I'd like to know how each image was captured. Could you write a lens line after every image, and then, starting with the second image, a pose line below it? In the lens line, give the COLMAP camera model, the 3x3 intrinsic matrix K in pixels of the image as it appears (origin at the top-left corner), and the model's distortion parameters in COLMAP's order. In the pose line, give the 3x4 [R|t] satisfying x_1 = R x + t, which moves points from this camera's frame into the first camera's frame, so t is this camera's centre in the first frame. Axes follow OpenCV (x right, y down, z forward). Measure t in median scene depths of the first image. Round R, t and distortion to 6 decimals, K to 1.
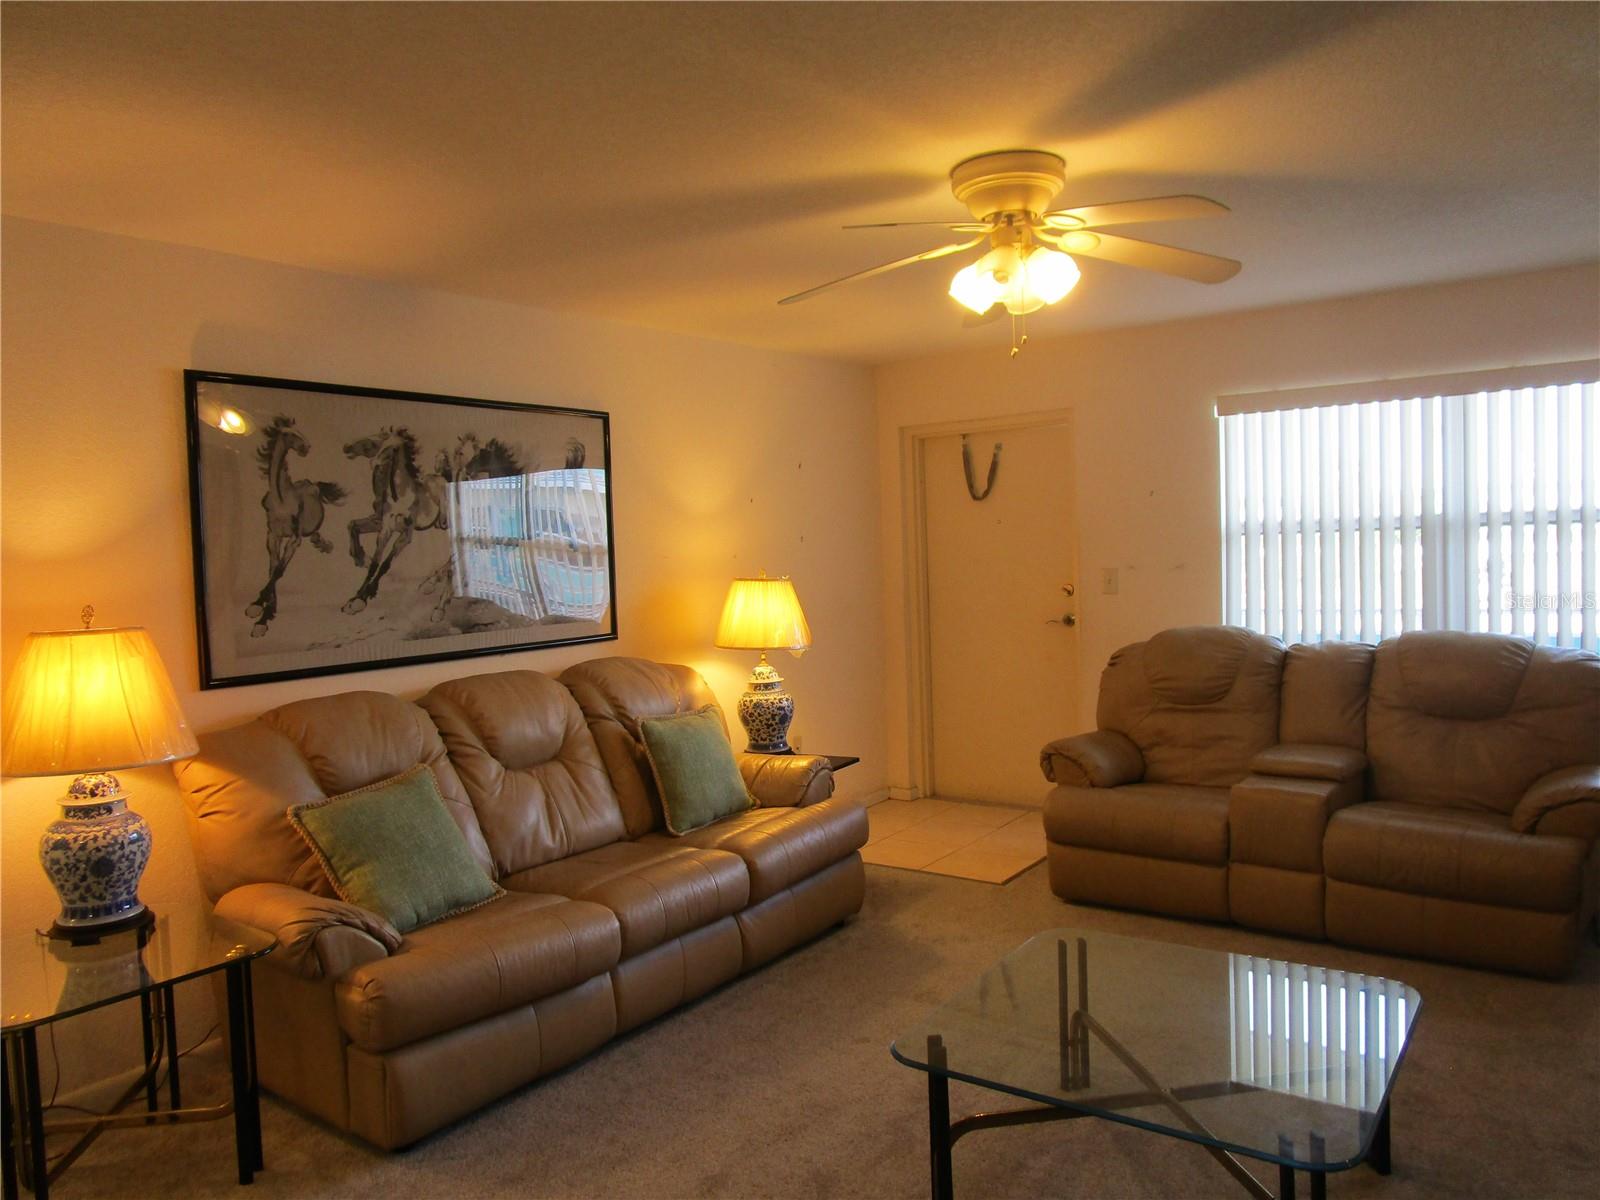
lens RADIAL K [[1142.3, 0, 798.6], [0, 1142.3, 600.8], [0, 0, 1]] dist [-0.027565, 0.011703]
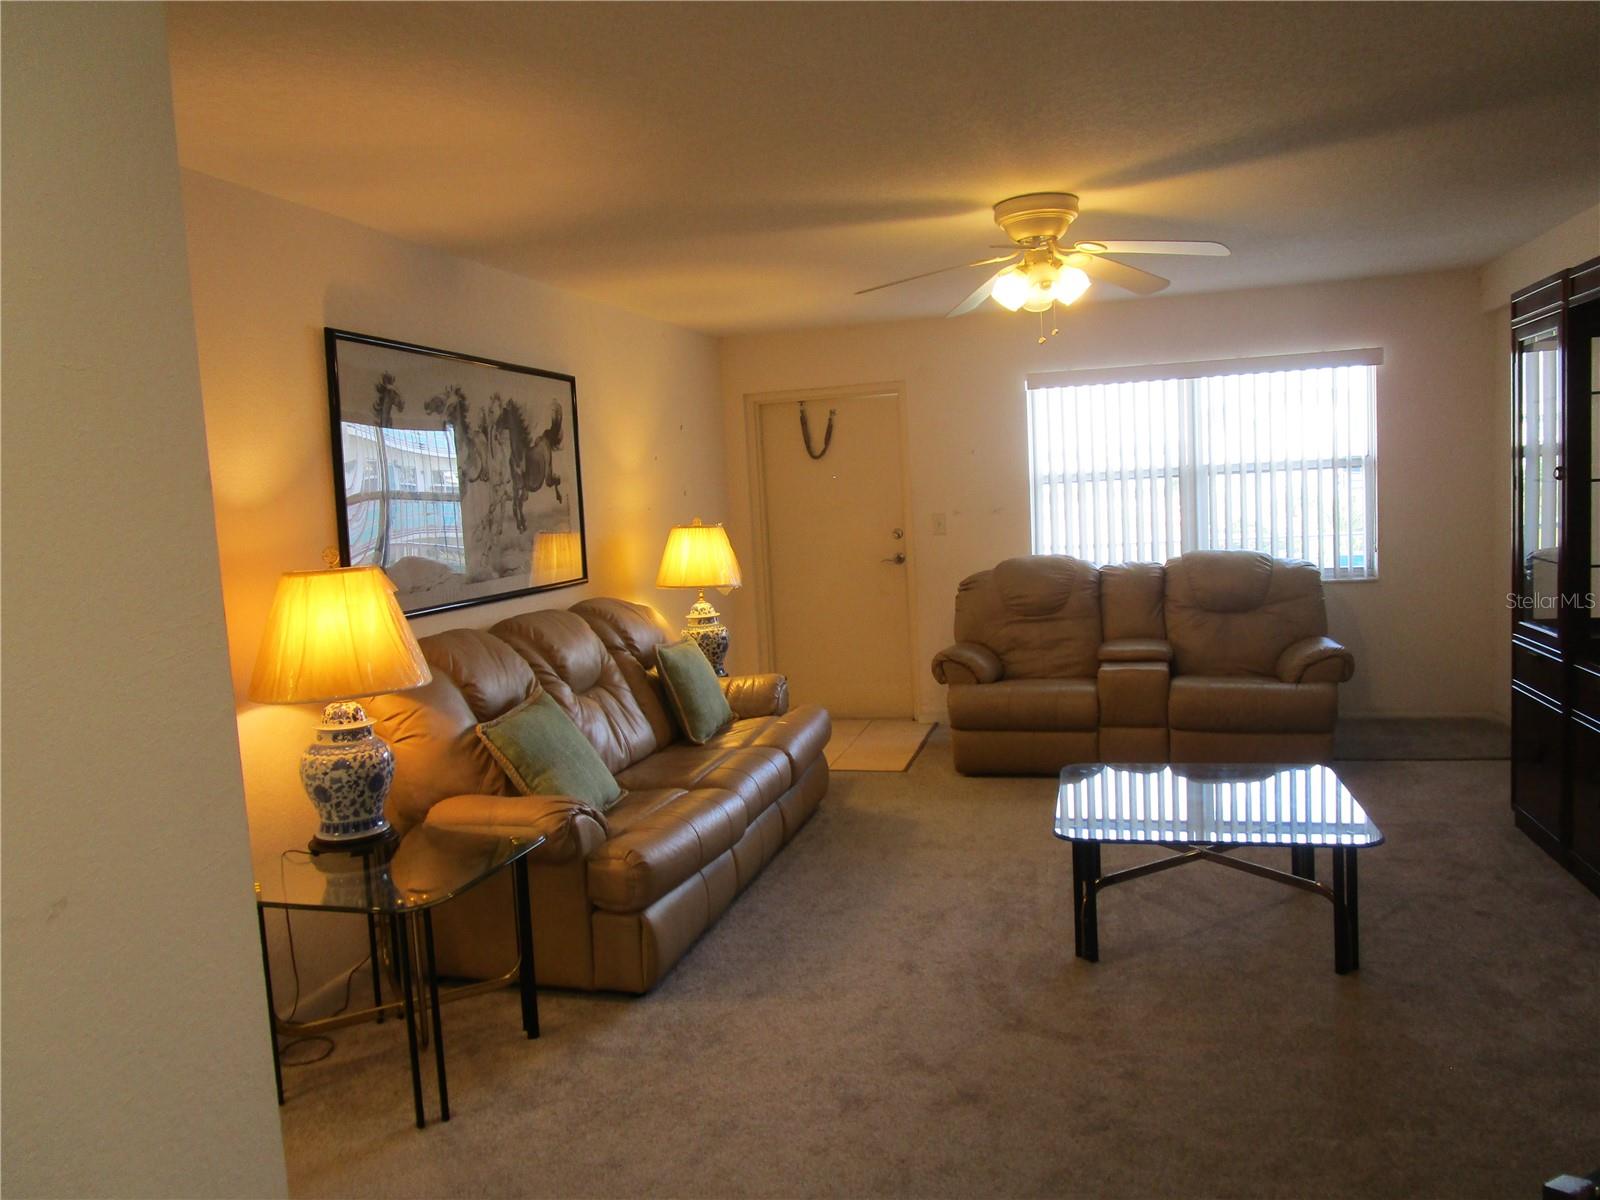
lens RADIAL K [[1142.3, 0, 801.0], [0, 1142.3, 598.2], [0, 0, 1]] dist [-0.027565, 0.011703]
pose [[0.933822, -0.045464, 0.354838, -0.411471], [0.036809, 0.998838, 0.031110, 0.024949], [-0.355840, -0.015990, 0.934410, -0.119587]]
